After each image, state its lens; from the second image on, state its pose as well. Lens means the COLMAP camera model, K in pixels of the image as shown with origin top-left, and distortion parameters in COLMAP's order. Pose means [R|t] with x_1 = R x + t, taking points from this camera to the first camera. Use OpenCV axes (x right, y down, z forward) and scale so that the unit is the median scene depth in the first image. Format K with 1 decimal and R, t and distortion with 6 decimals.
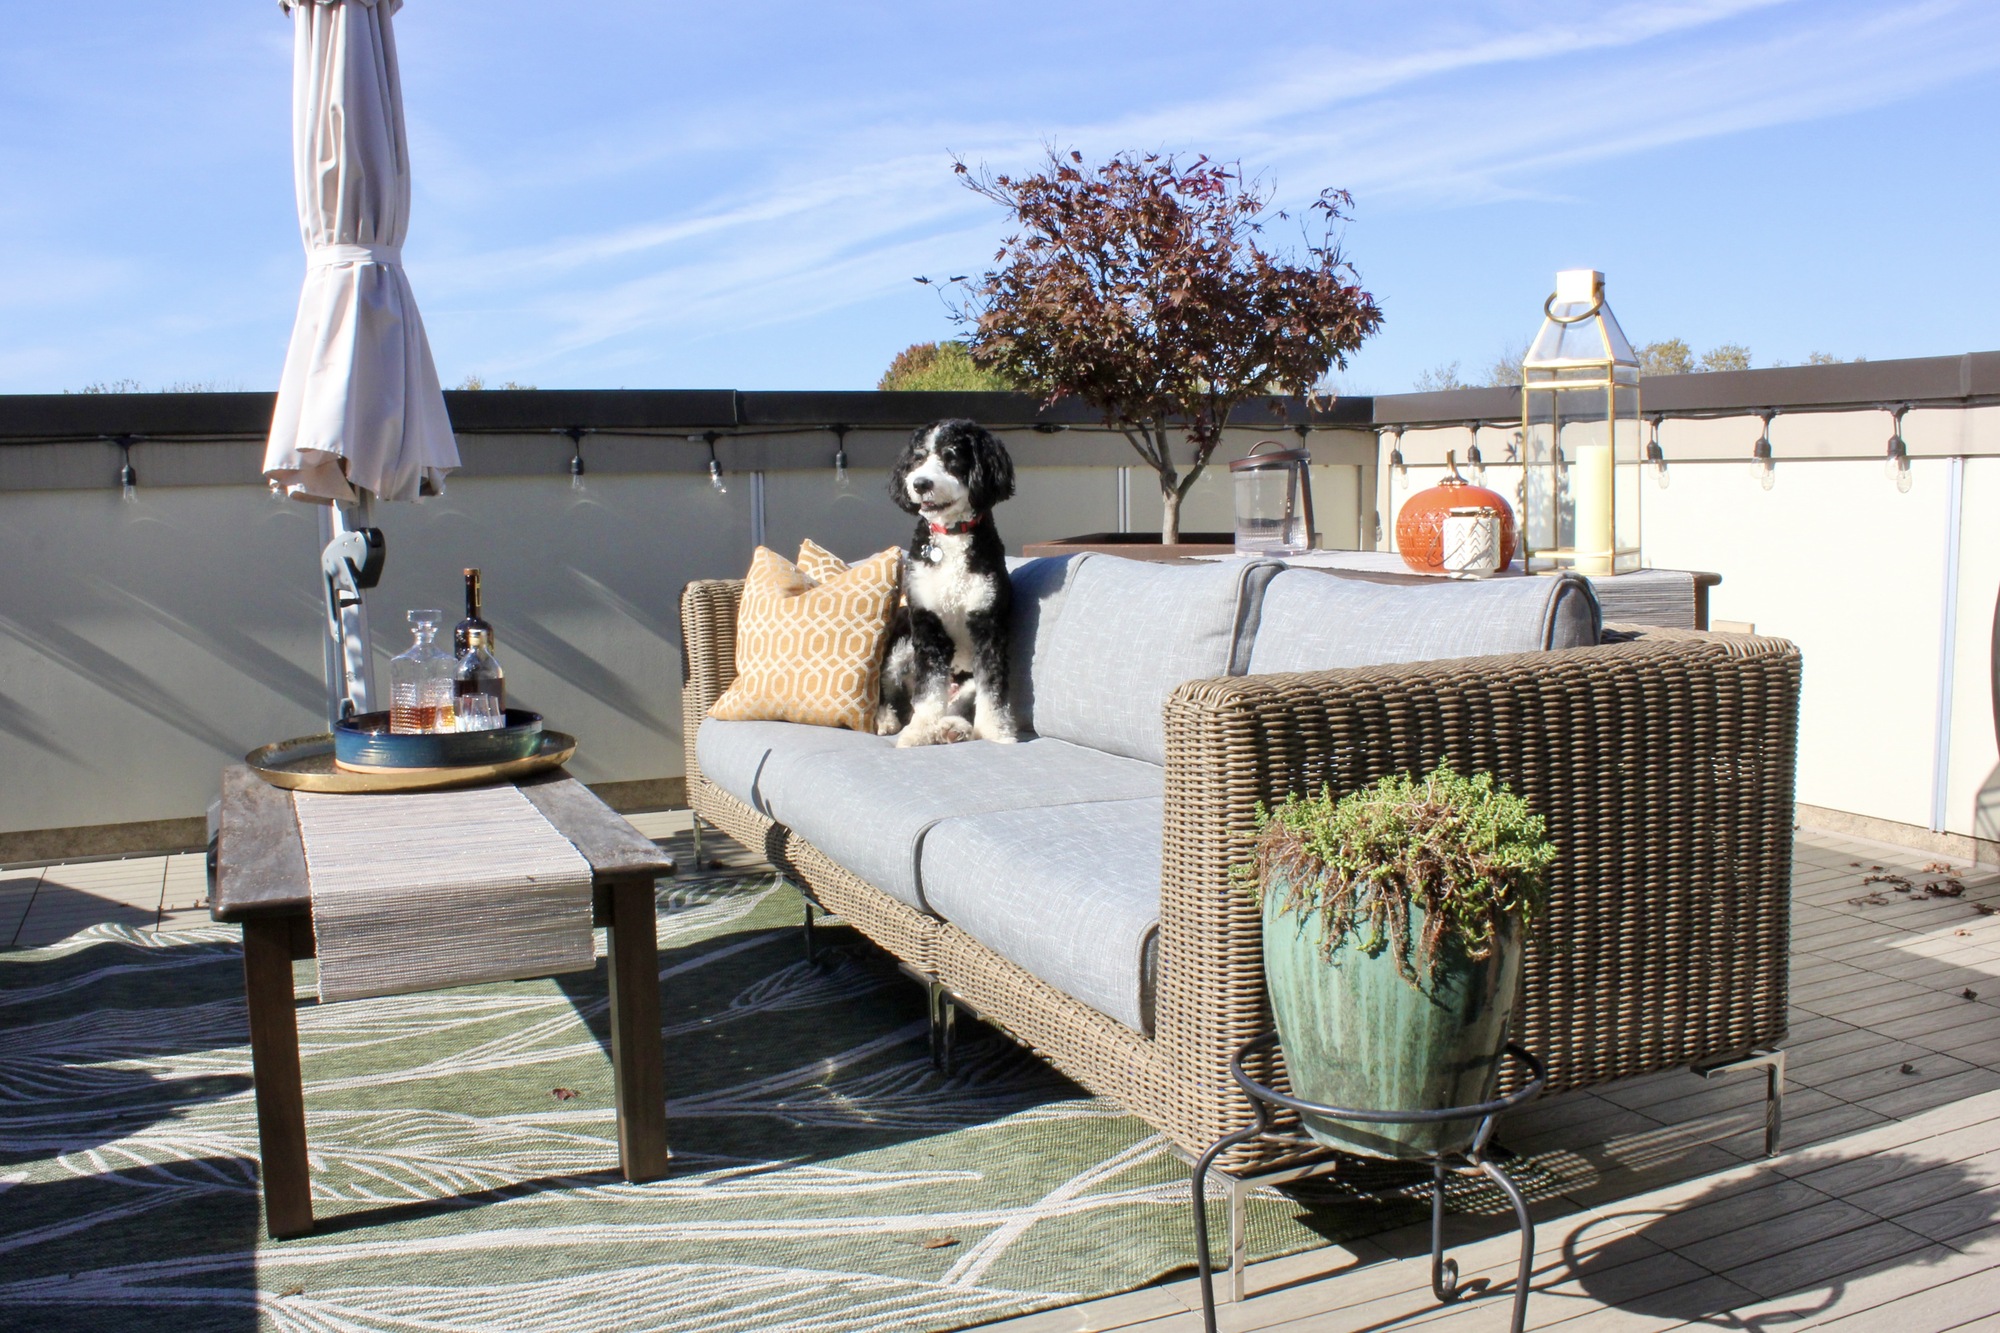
lens RADIAL K [[1742.6, 0, 950.8], [0, 1742.6, 716.3], [0, 0, 1]] dist [-0.184910, 0.175222]
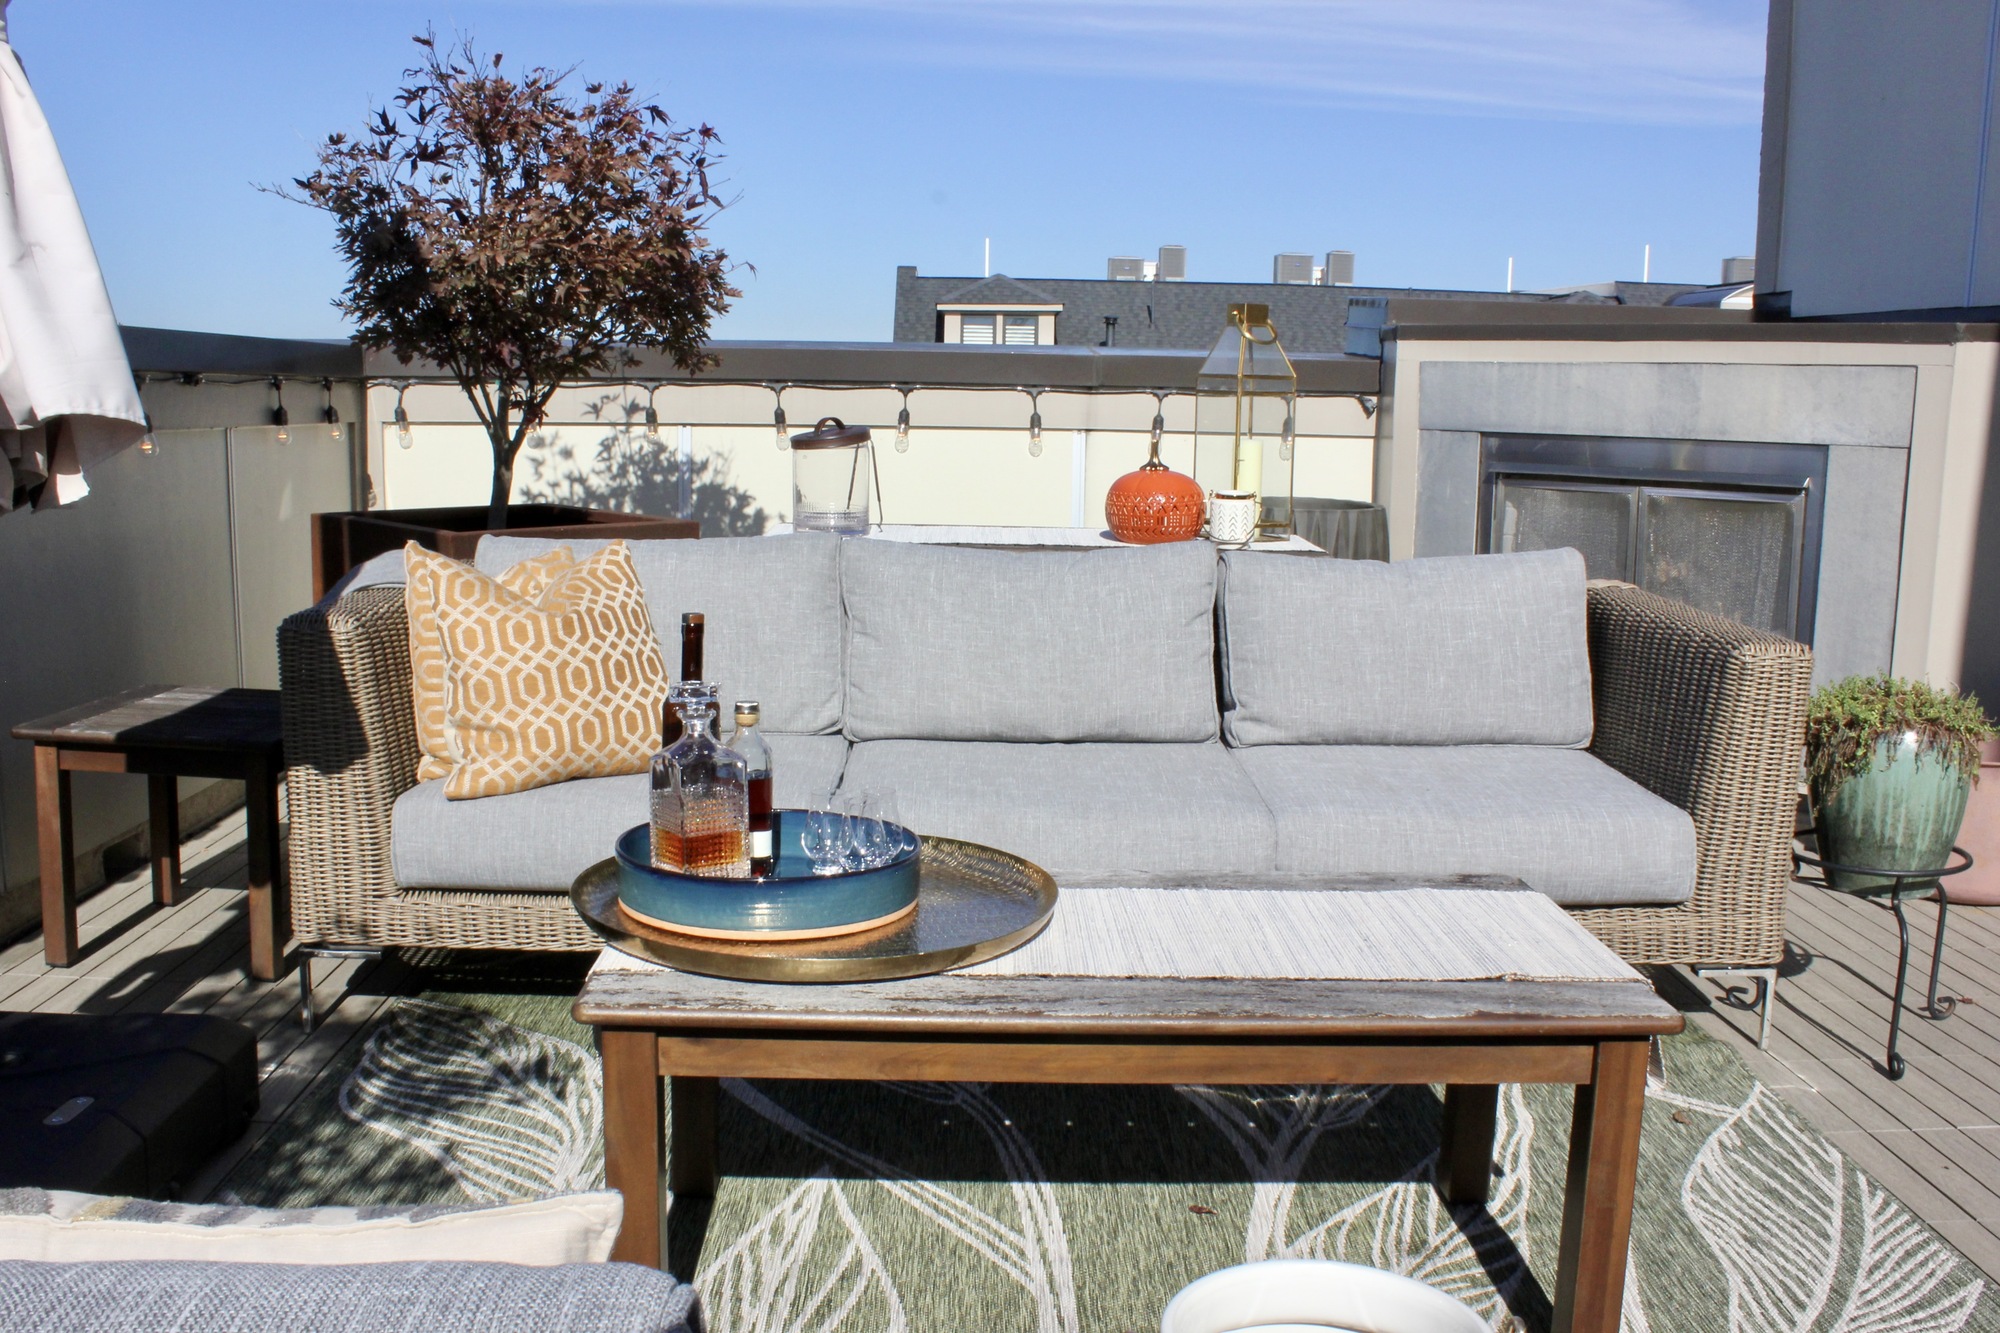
lens RADIAL K [[1742.6, 0, 950.8], [0, 1742.6, 716.3], [0, 0, 1]] dist [-0.184910, 0.175222]
pose [[0.371898, -0.144600, 0.916942, -0.741369], [0.099994, 0.988286, 0.115295, -0.097661], [-0.922872, 0.048810, 0.382001, 0.567786]]
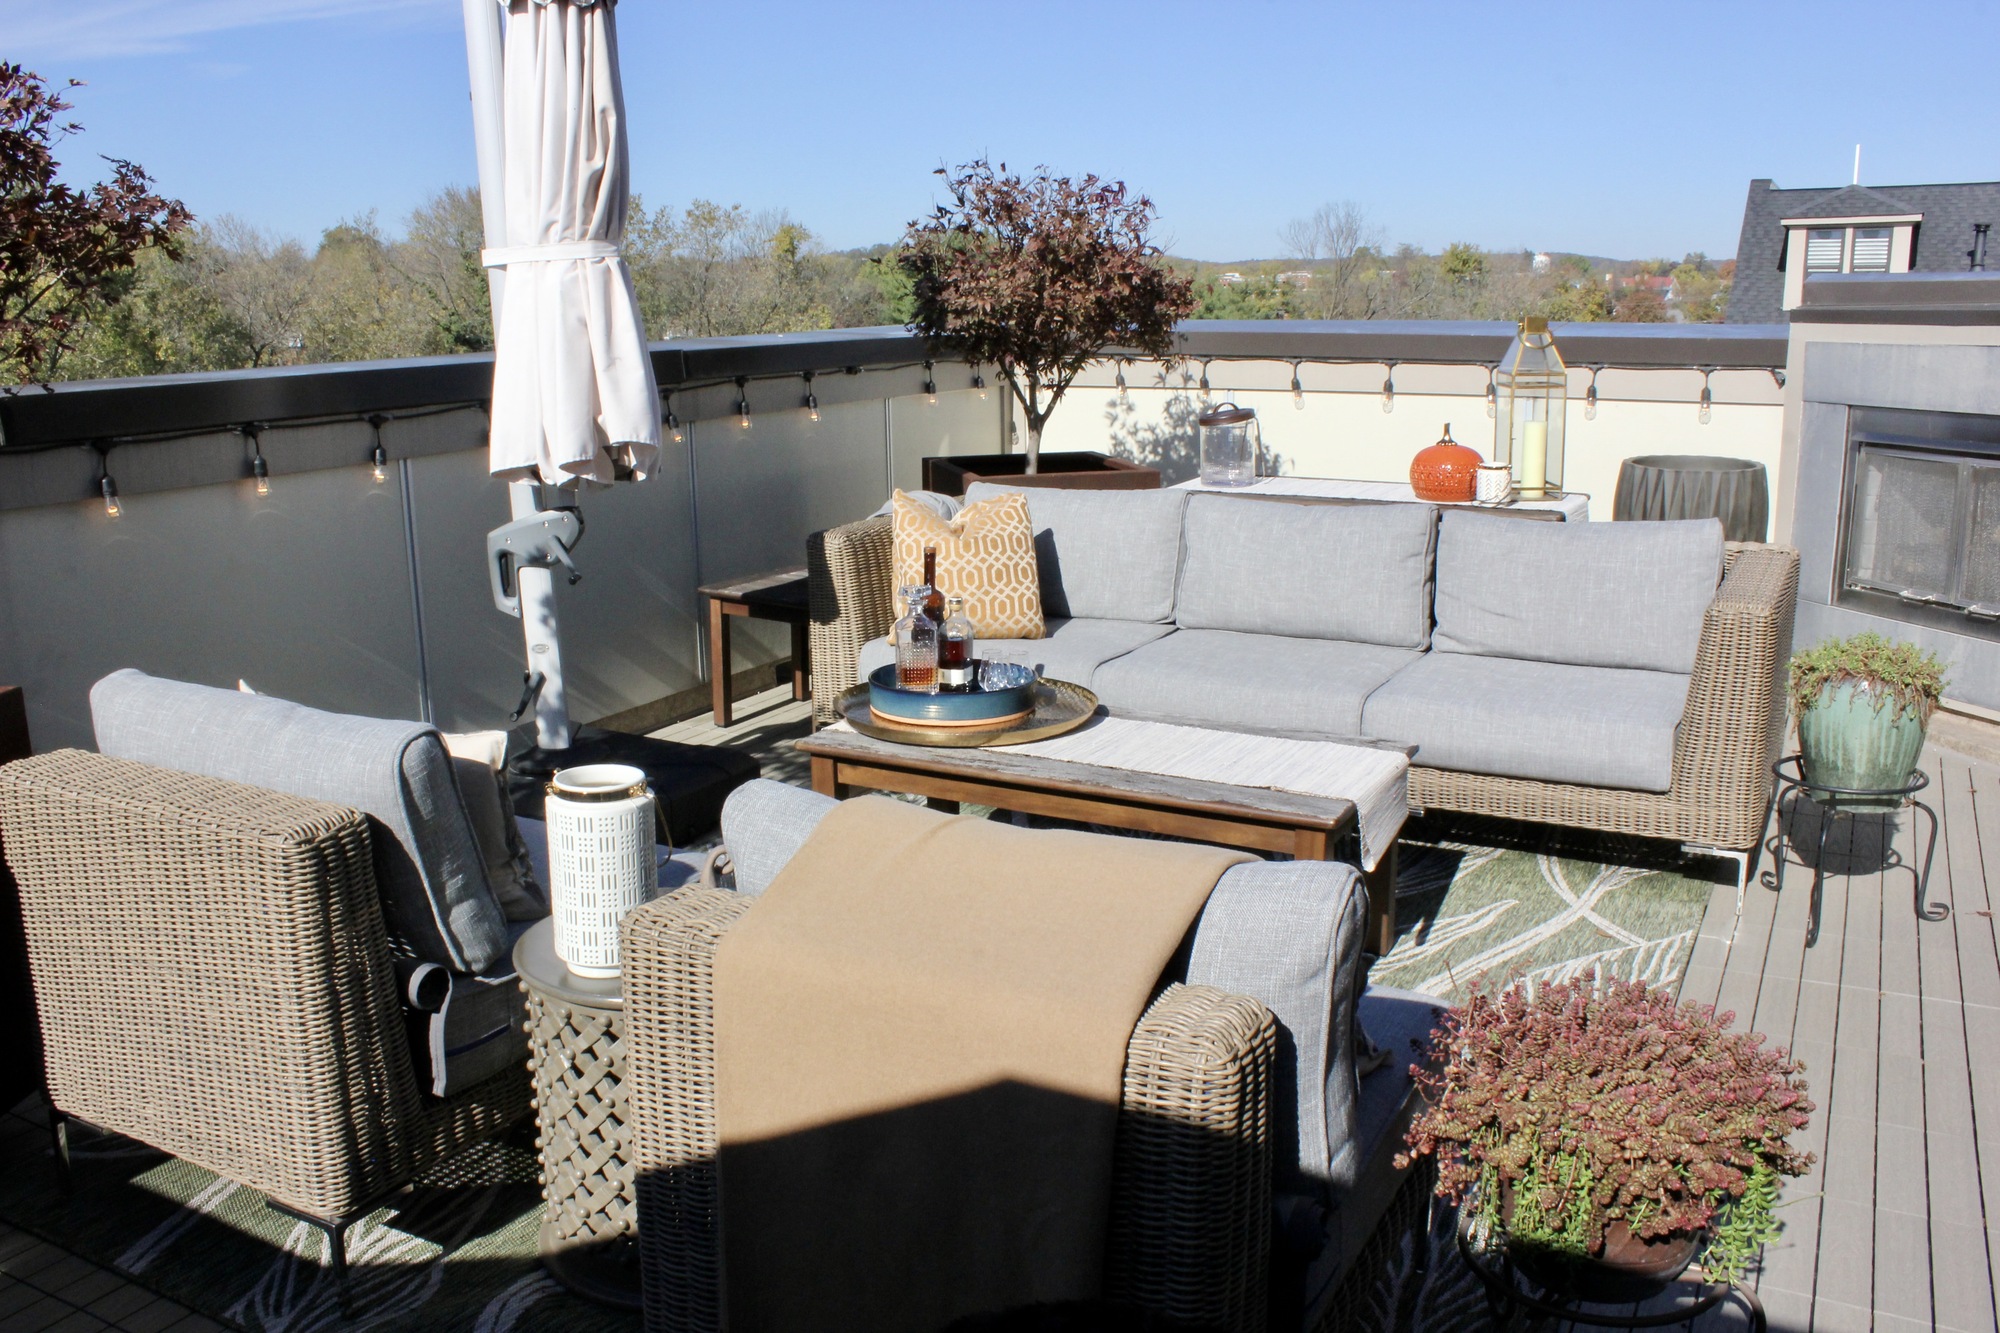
lens RADIAL K [[1655.6, 0, 961.5], [0, 1655.6, 683.8], [0, 0, 1]] dist [-0.174836, 0.151355]
pose [[0.791308, -0.137524, 0.595751, -0.832629], [0.085304, 0.989678, 0.115153, -0.105728], [-0.605438, -0.040301, 0.794872, 0.052064]]
